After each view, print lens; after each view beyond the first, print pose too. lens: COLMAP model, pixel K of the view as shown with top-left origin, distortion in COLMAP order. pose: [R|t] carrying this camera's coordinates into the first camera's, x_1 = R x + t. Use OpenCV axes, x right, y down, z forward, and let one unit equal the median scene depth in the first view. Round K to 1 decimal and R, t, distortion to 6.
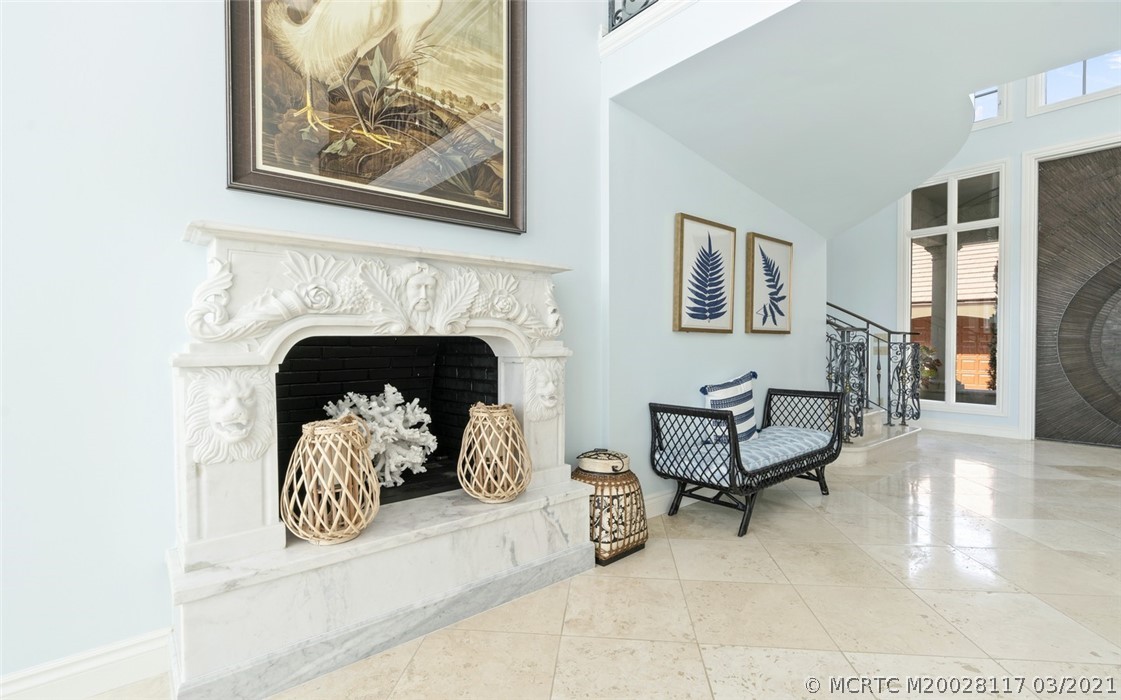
lens RADIAL K [[508.9, 0, 560.5], [0, 508.9, 350.0], [0, 0, 1]] dist [-0.002911, 0.000082]
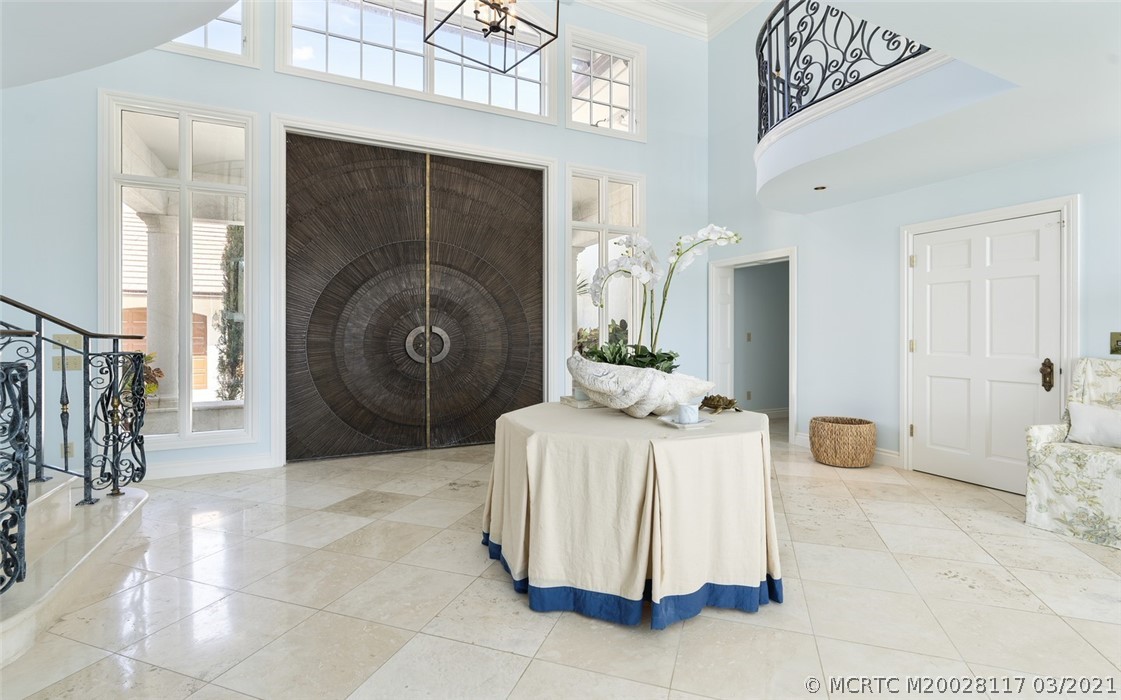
lens RADIAL K [[516.4, 0, 555.4], [0, 516.4, 333.0], [0, 0, 1]] dist [-0.001310, 0.000319]
pose [[0.251719, 0.002250, 0.967798, 0.243823], [0.017614, 0.999821, -0.006906, -0.025604], [-0.967640, 0.018785, 0.251634, 0.382801]]
